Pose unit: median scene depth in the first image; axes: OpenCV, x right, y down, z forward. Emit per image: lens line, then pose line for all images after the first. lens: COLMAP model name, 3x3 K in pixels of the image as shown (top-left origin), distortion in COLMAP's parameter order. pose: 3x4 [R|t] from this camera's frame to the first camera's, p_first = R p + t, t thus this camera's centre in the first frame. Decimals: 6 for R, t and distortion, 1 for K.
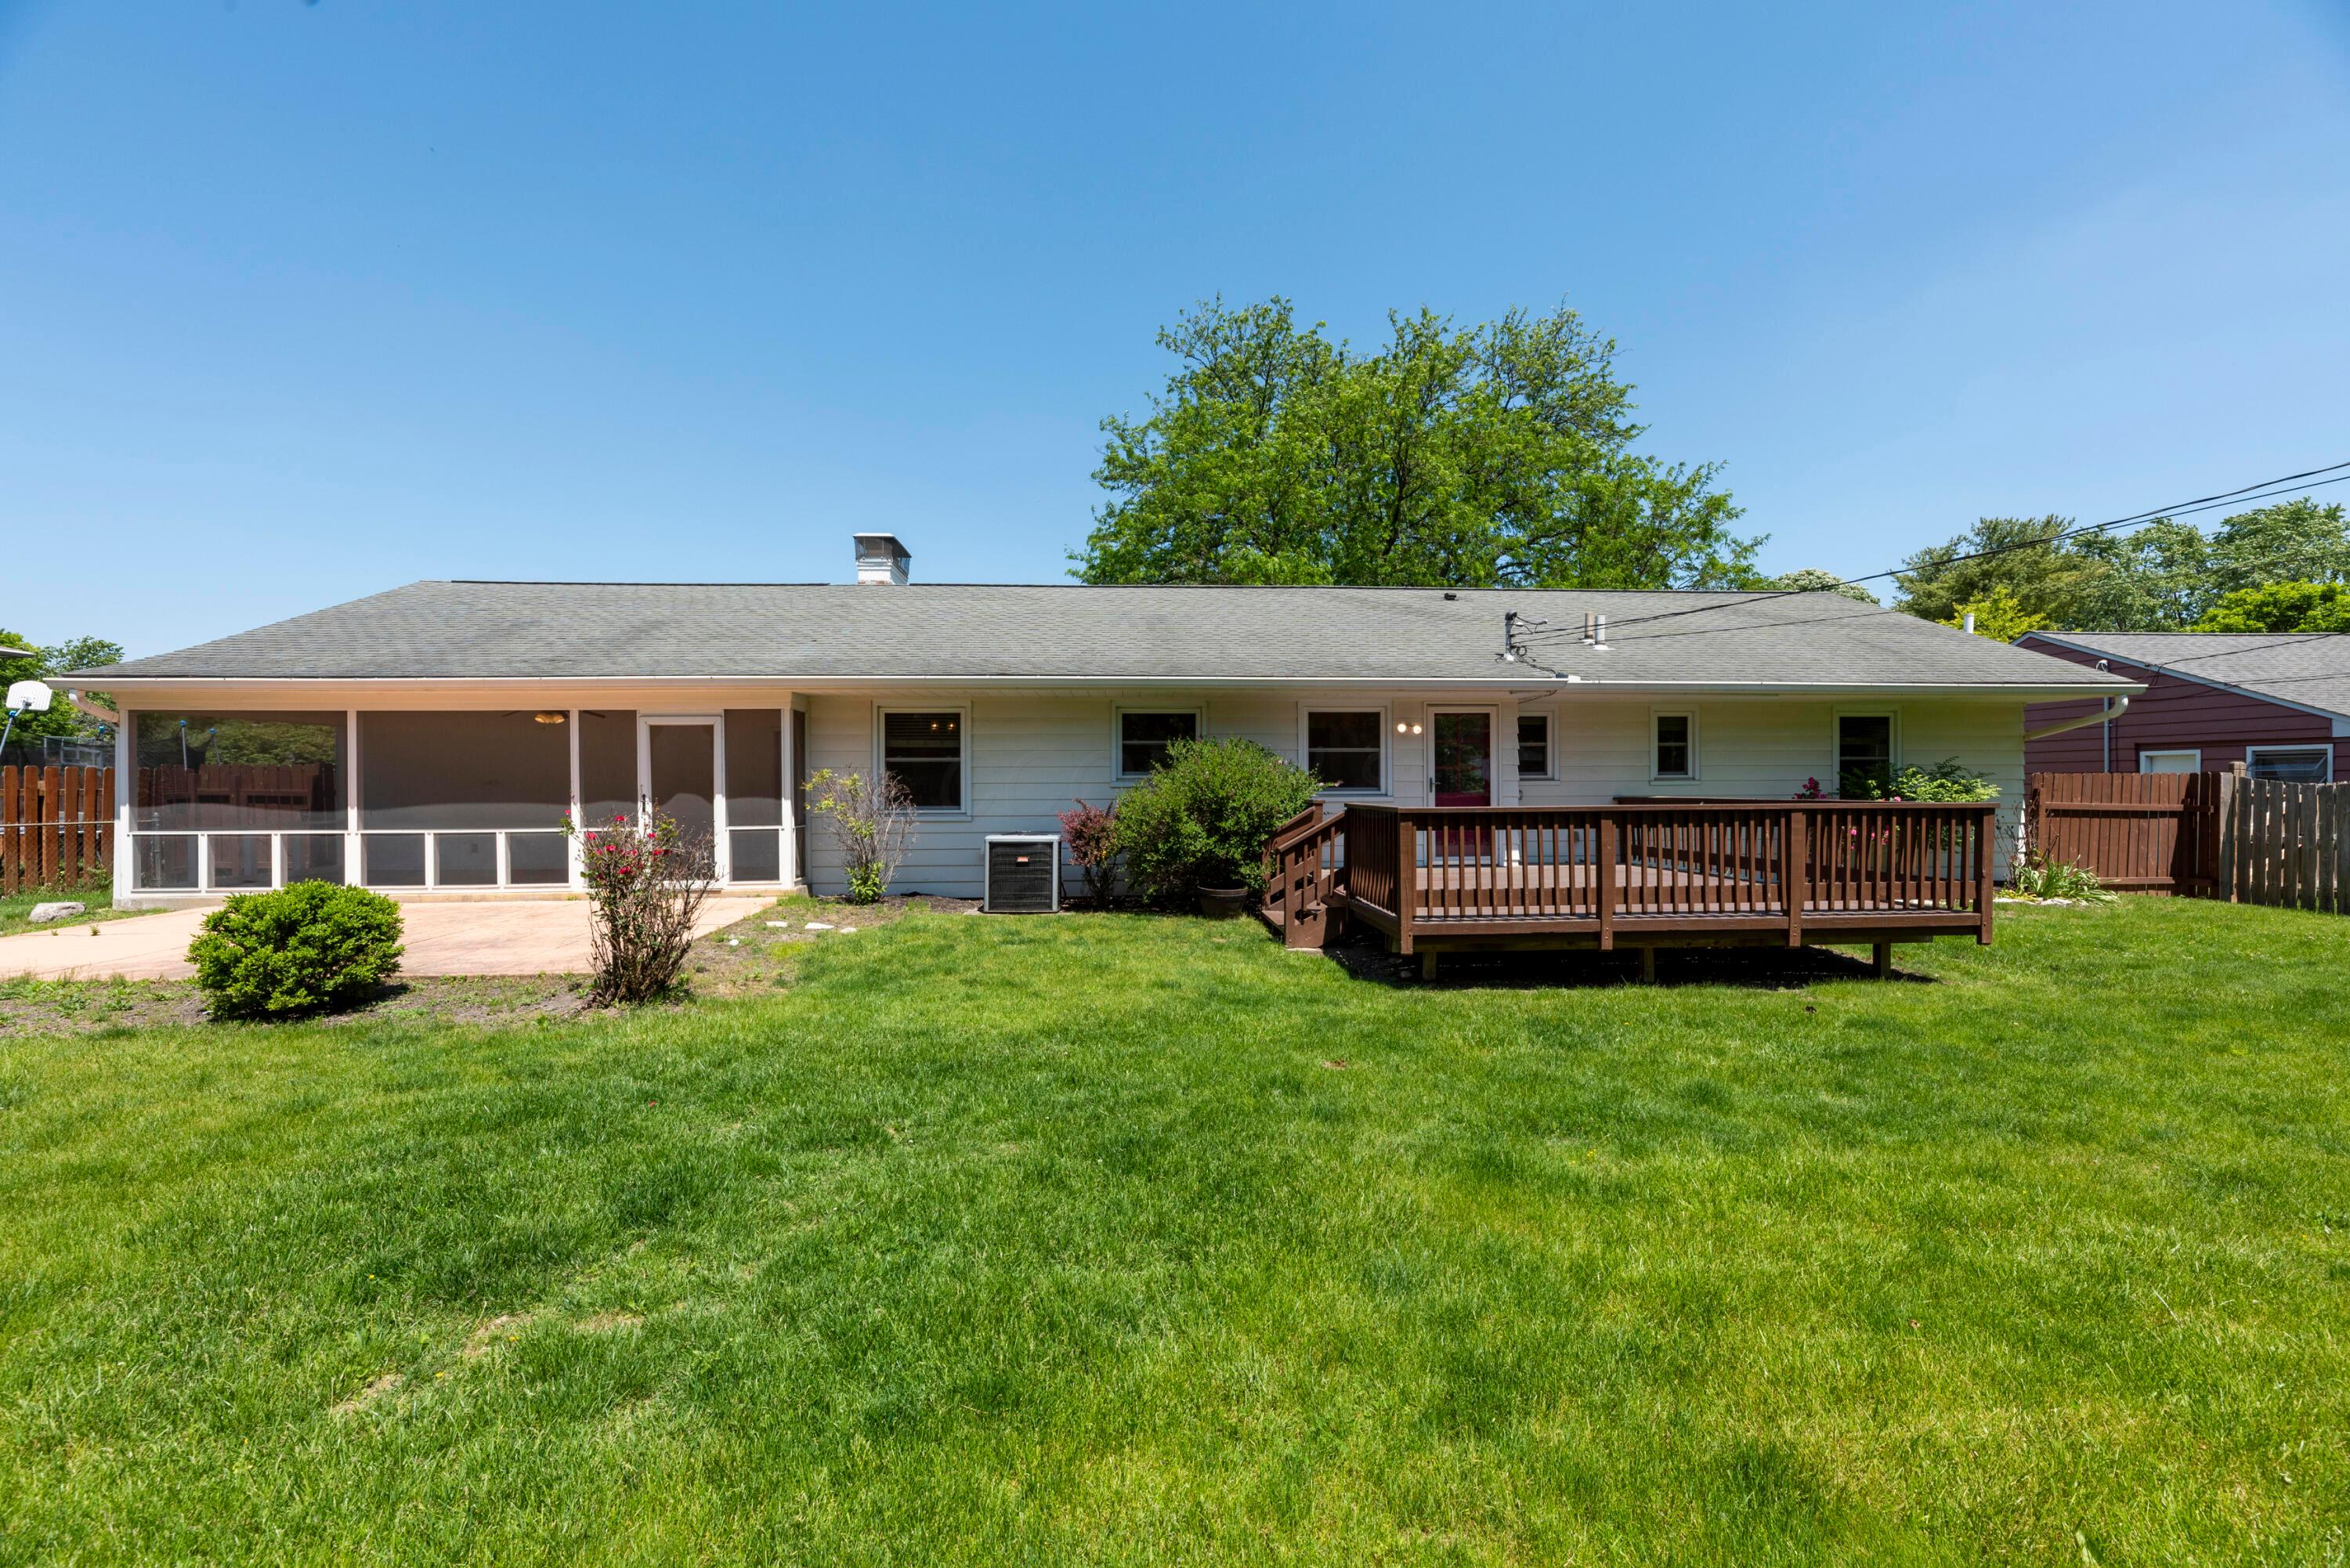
lens RADIAL K [[950.4, 0, 1172.9], [0, 950.4, 770.3], [0, 0, 1]] dist [-0.001556, 0.000219]
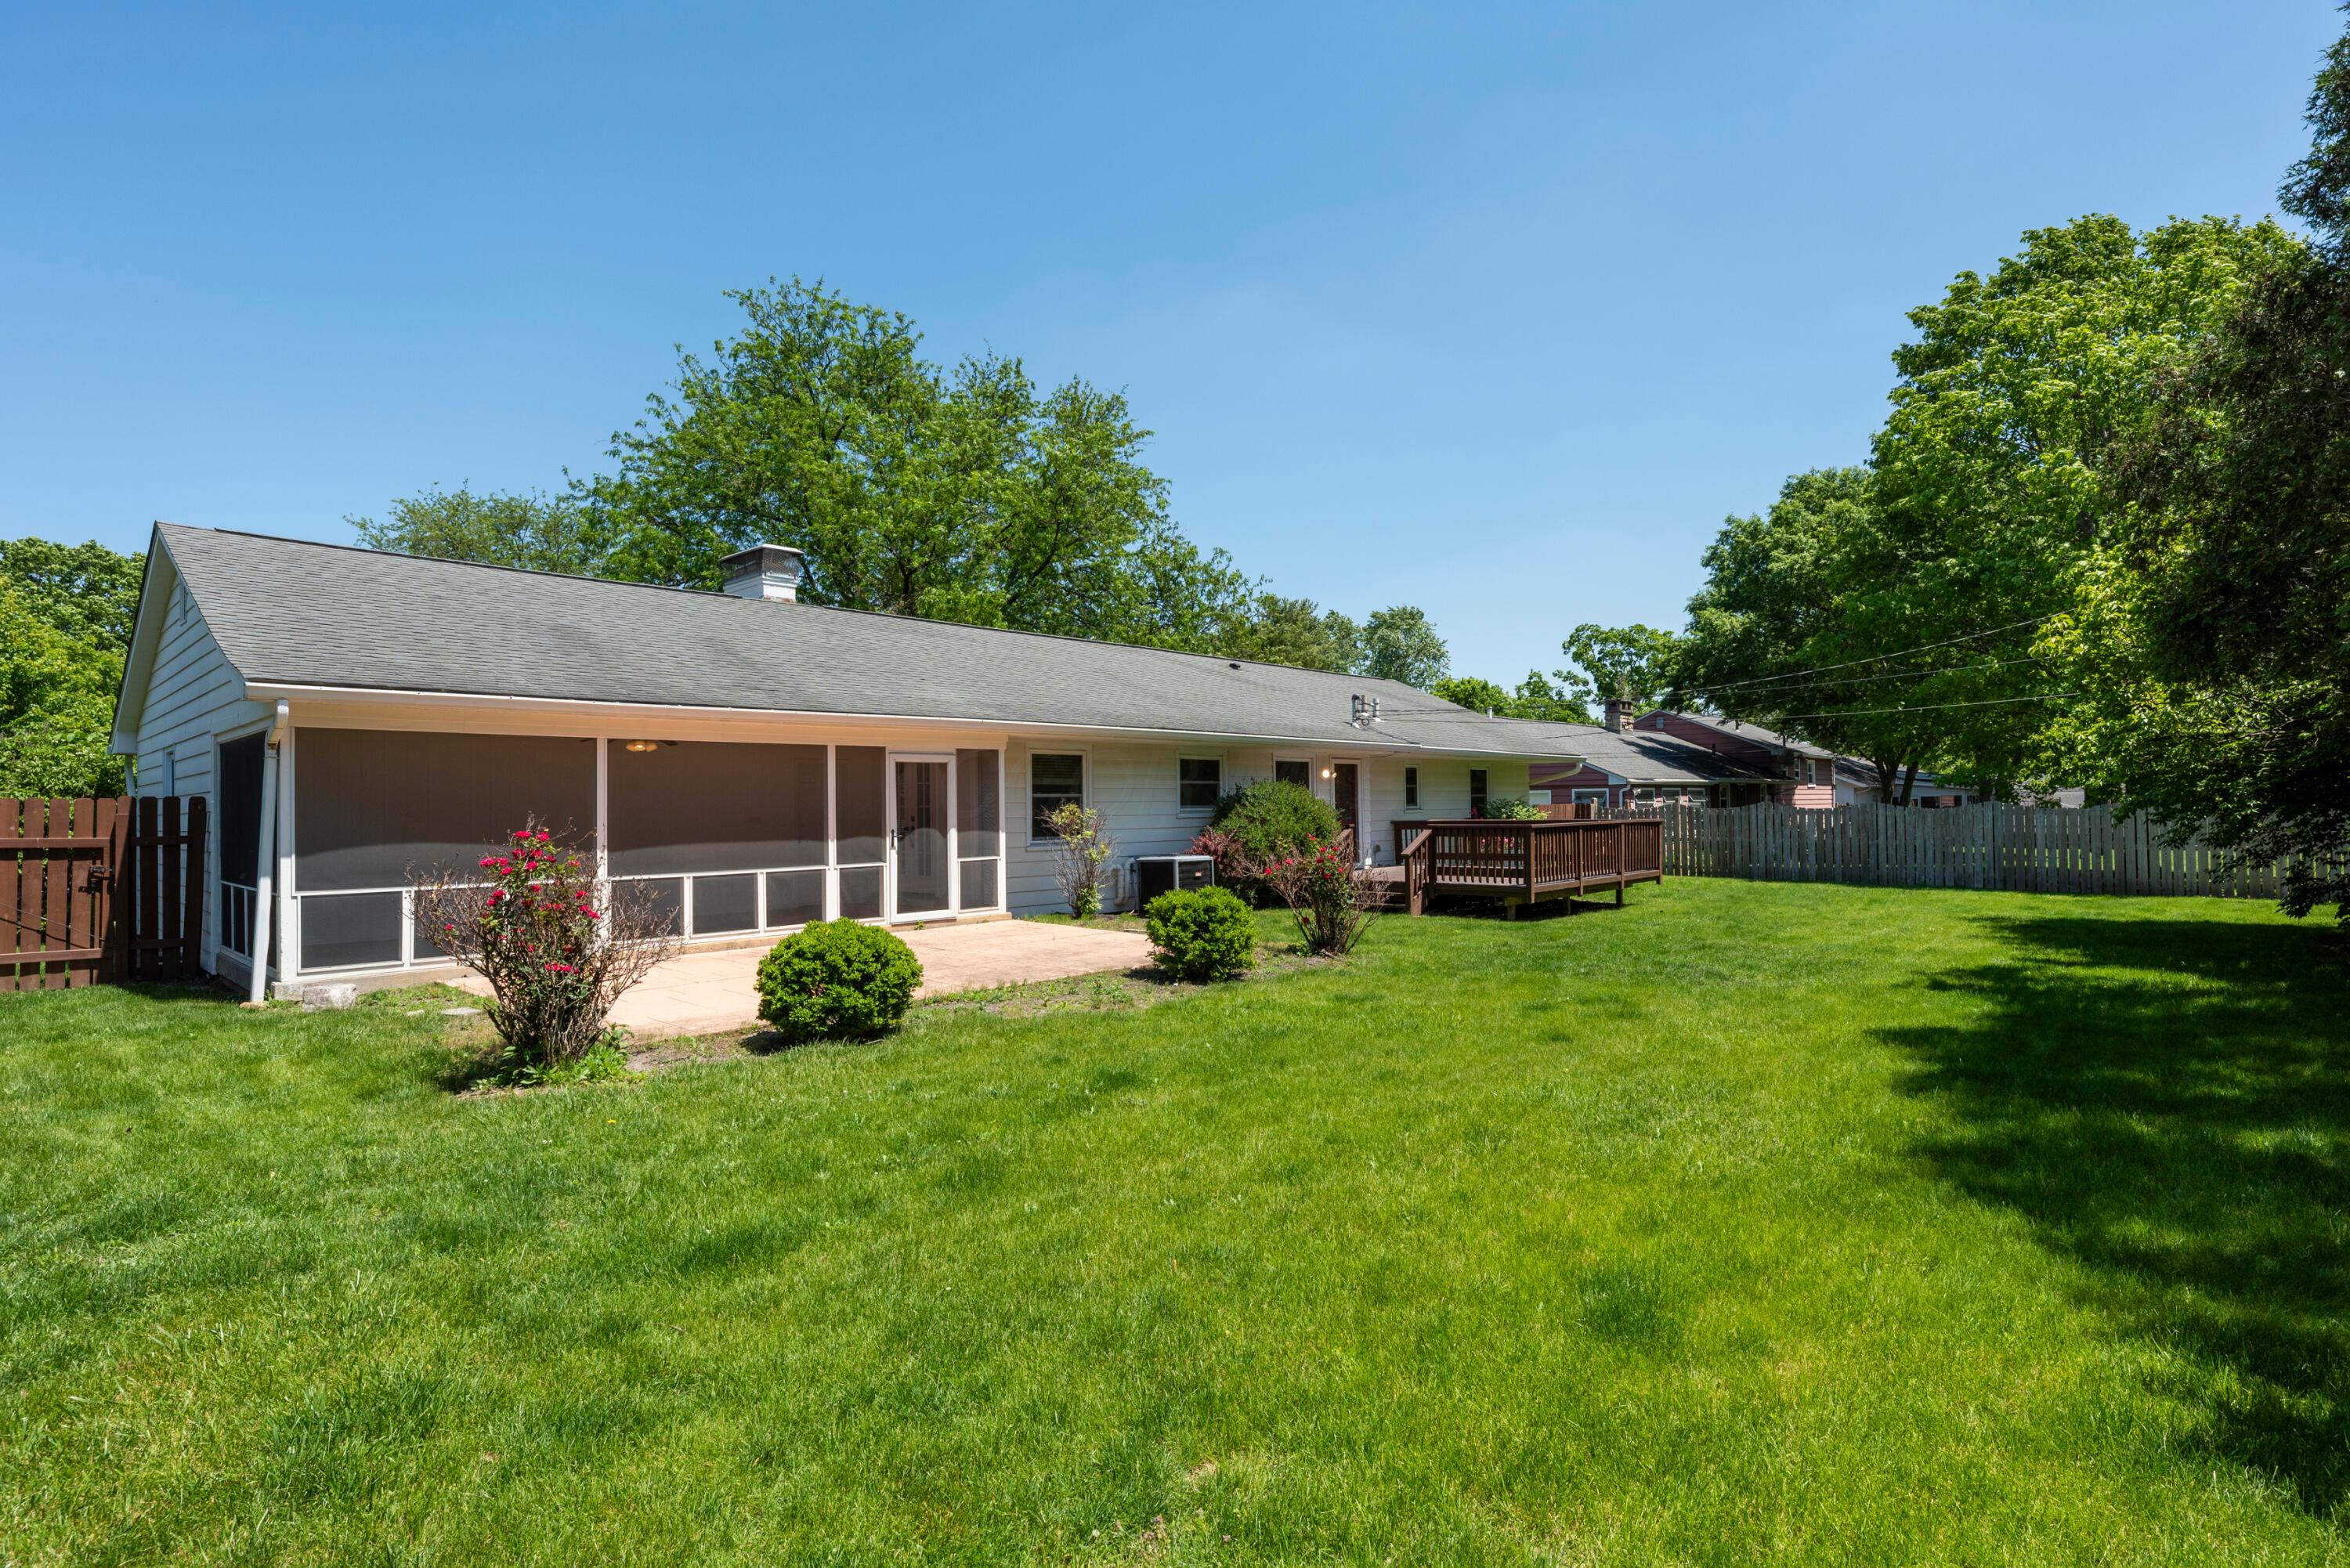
lens RADIAL K [[1196.4, 0, 1181.8], [0, 1196.4, 797.3], [0, 0, 1]] dist [0.002155, -0.000166]
pose [[0.730814, 0.000725, 0.682576, -1.197076], [0.007146, 0.999936, -0.008714, 0.004289], [-0.682539, 0.011246, 0.730763, -0.143639]]
